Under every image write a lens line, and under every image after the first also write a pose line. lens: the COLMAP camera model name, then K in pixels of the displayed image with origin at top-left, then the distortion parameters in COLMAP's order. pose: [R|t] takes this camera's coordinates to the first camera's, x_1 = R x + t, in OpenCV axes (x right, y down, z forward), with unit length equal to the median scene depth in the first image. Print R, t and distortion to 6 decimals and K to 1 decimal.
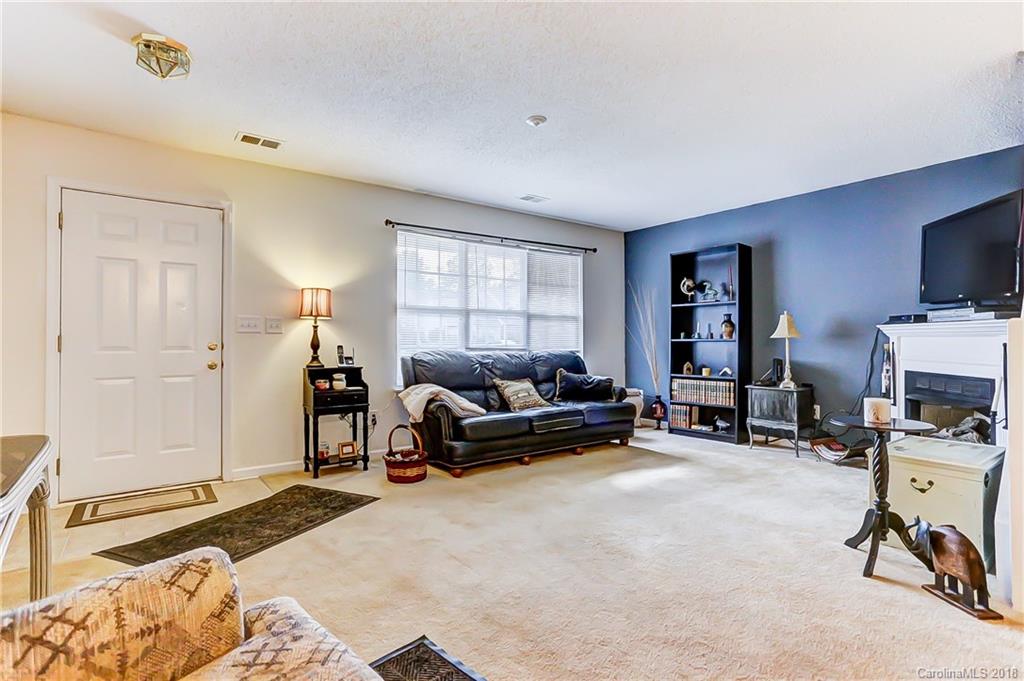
lens RADIAL K [[503.3, 0, 512.0], [0, 503.3, 340.5], [0, 0, 1]] dist [-0.046131, 0.036824]
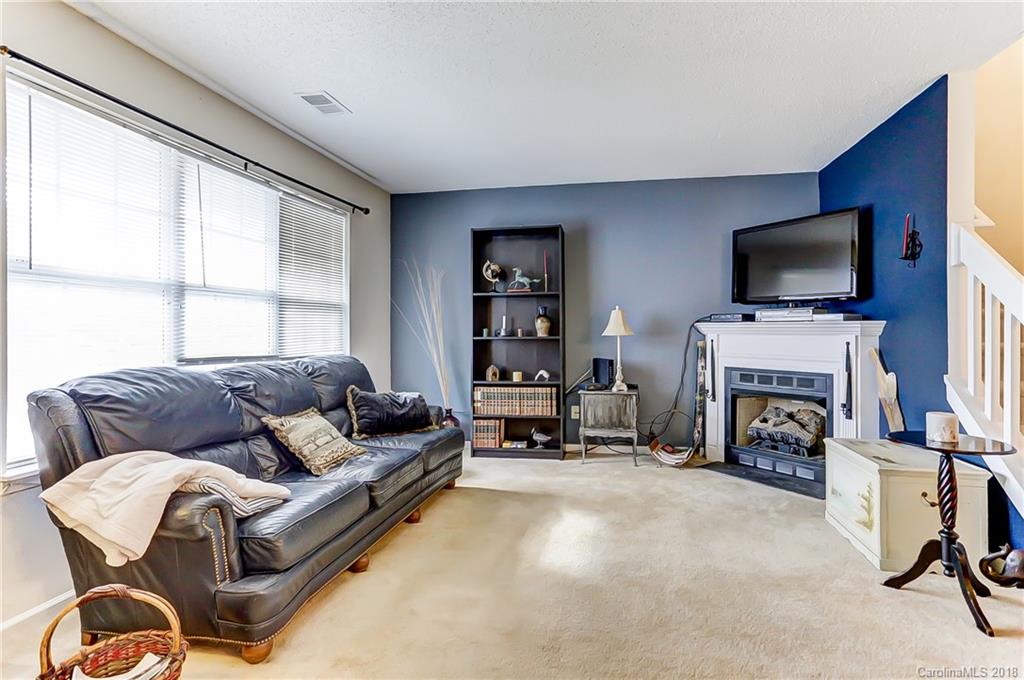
lens RADIAL K [[503.7, 0, 514.7], [0, 503.7, 329.3], [0, 0, 1]] dist [-0.049458, 0.034210]
pose [[0.734050, -0.000600, 0.679095, -0.190132], [0.003120, 0.999992, -0.002488, -0.013752], [-0.679089, 0.003945, 0.734046, 0.416467]]
